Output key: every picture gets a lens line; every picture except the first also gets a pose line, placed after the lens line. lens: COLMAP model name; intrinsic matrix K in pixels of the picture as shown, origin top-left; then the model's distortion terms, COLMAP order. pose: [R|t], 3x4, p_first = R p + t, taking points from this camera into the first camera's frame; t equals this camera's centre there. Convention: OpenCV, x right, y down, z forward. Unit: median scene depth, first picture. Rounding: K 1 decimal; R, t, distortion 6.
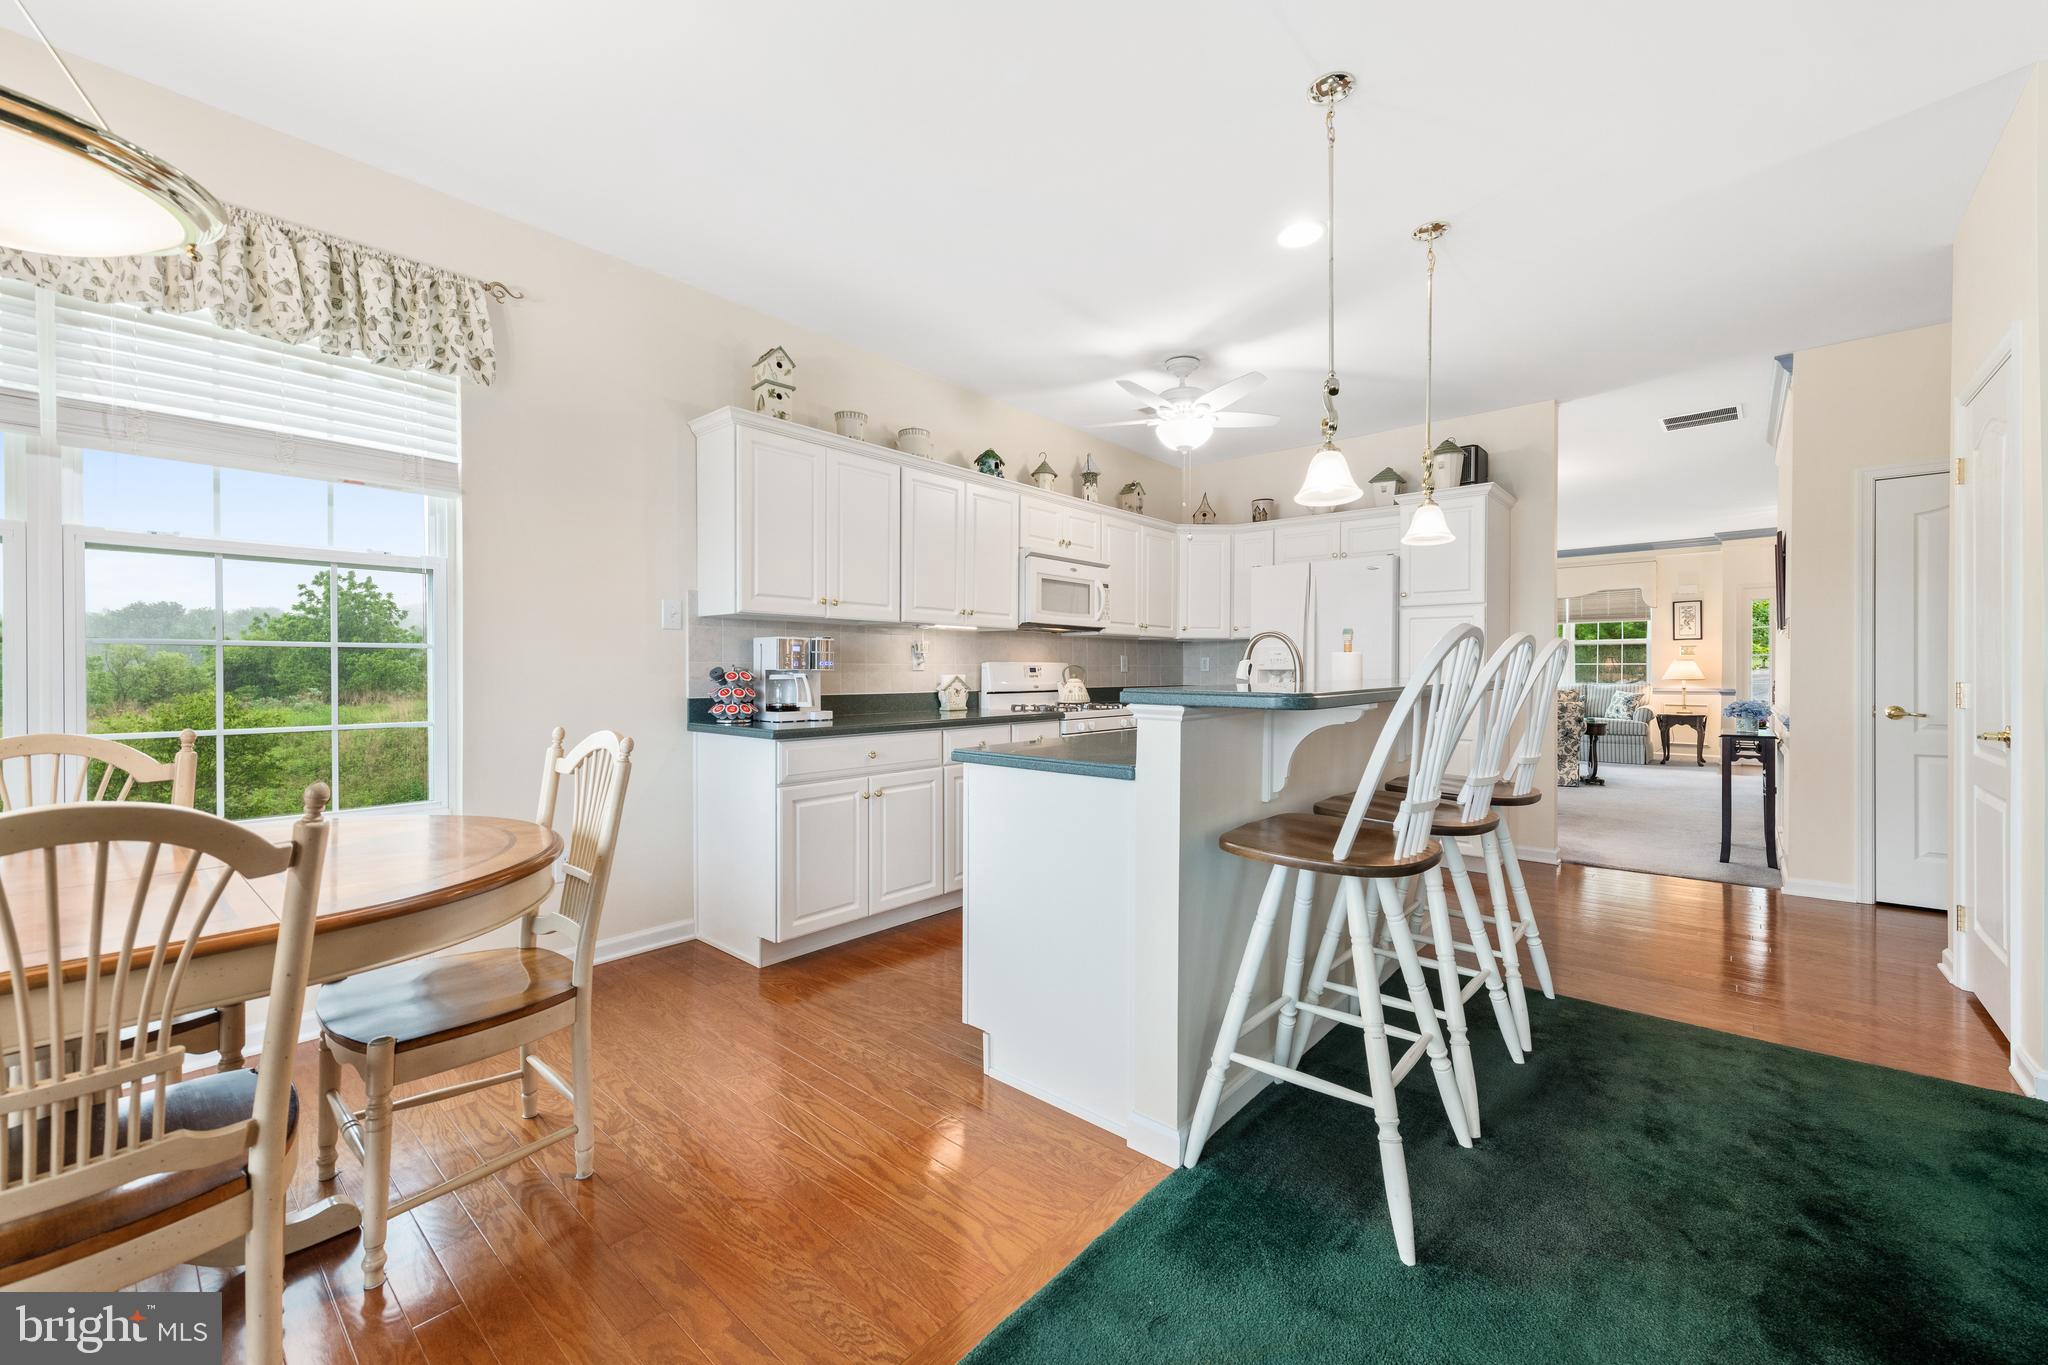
lens RADIAL K [[804.3, 0, 1058.4], [0, 804.3, 676.2], [0, 0, 1]] dist [0.008673, -0.000236]
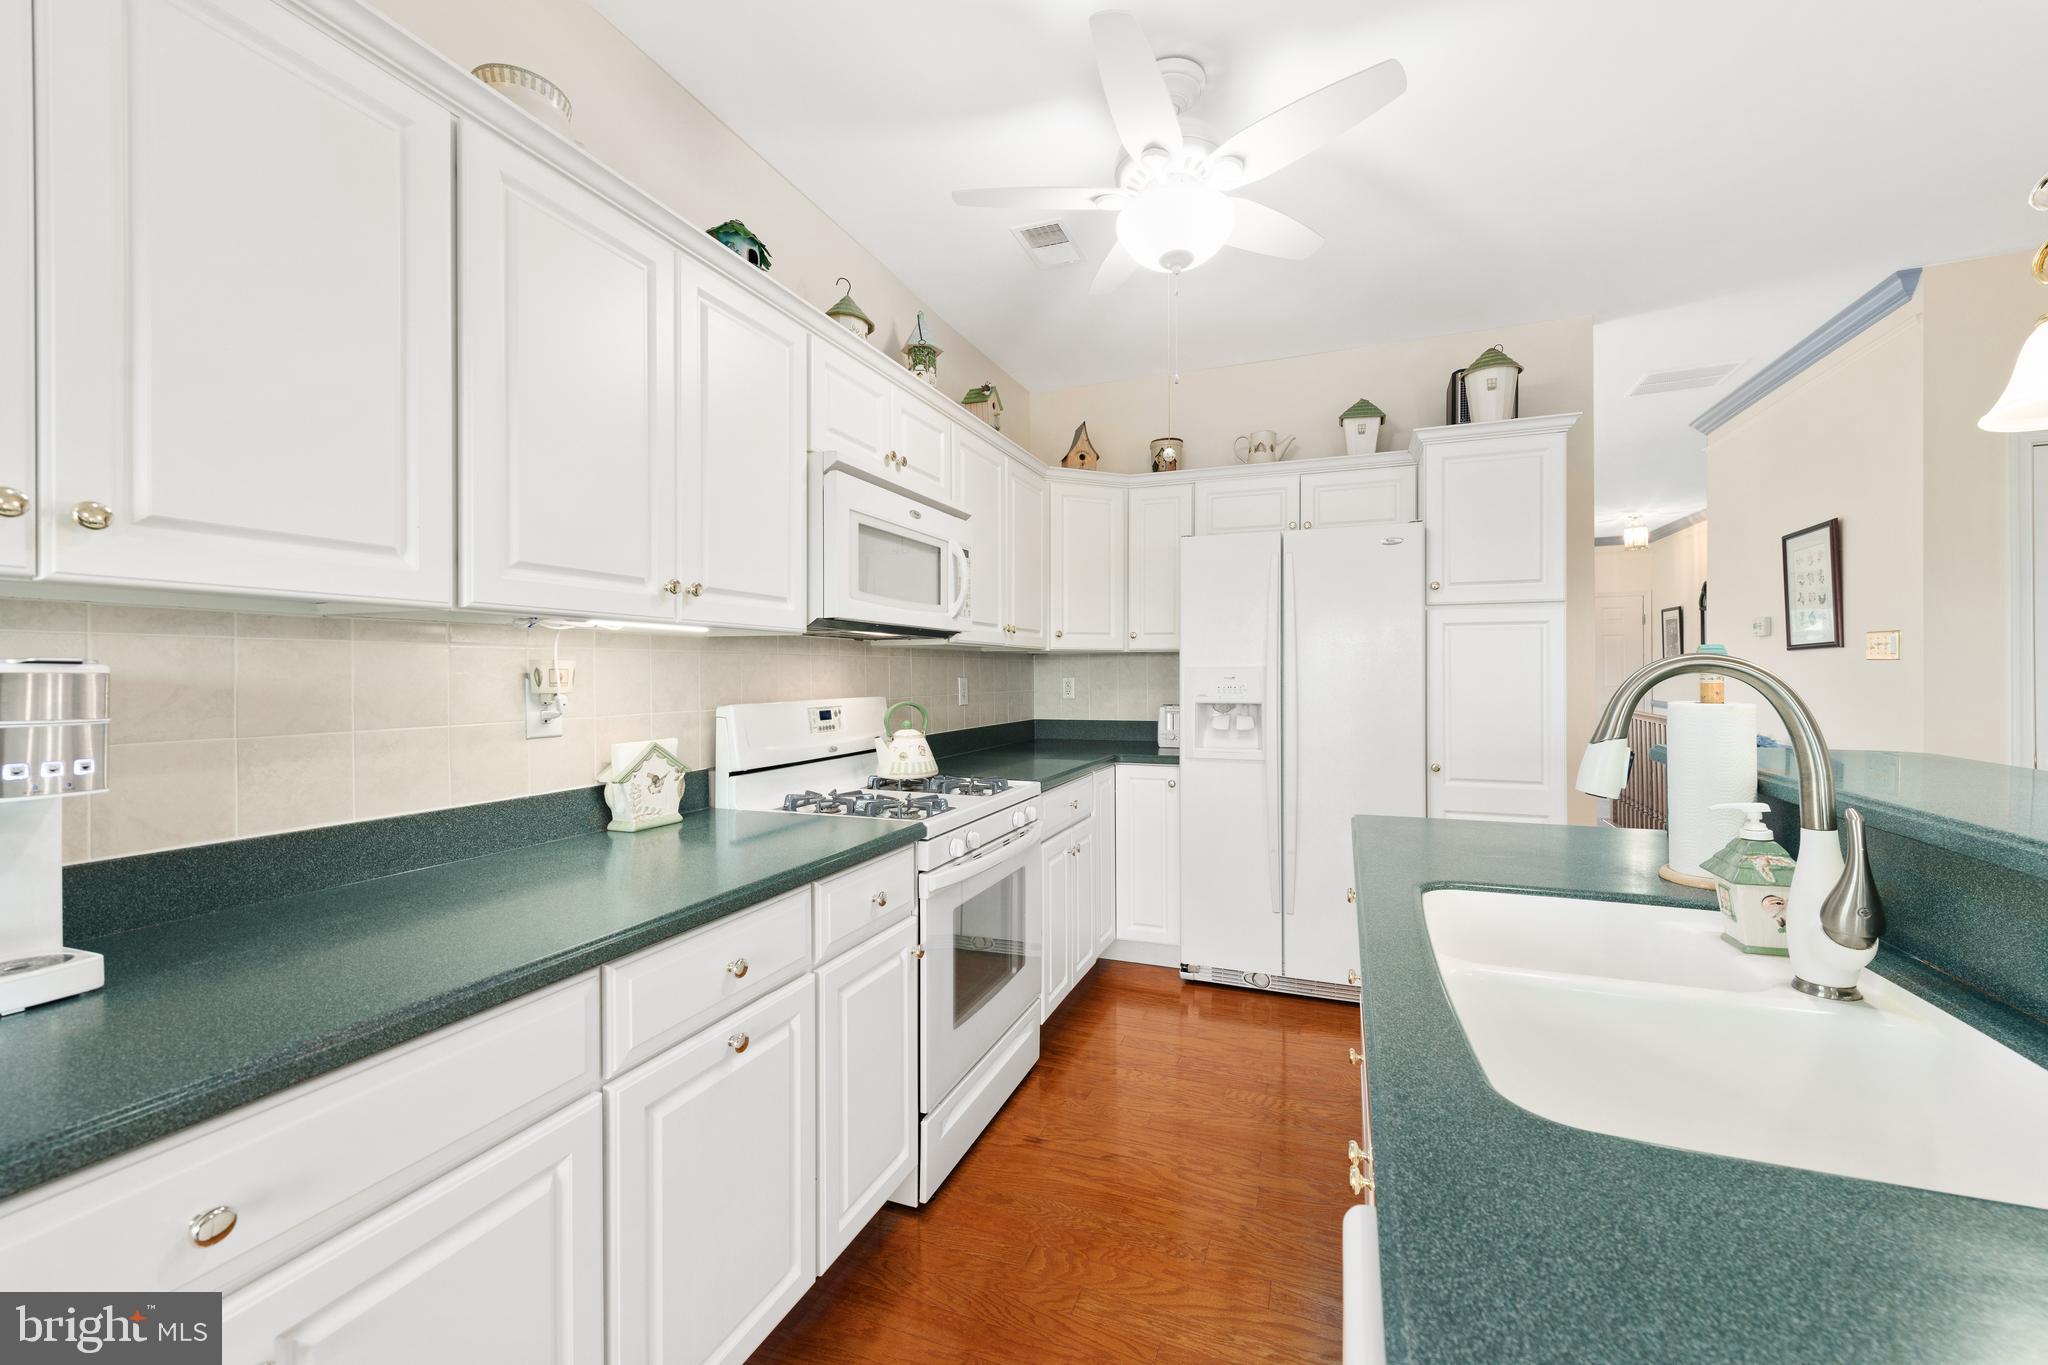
lens RADIAL K [[804.3, 0, 1058.4], [0, 804.3, 676.2], [0, 0, 1]] dist [0.008673, -0.000236]
pose [[0.941747, -0.005379, 0.336280, -0.066462], [0.006678, 0.999974, -0.002705, -0.030869], [-0.336256, 0.004793, 0.941758, 0.511167]]
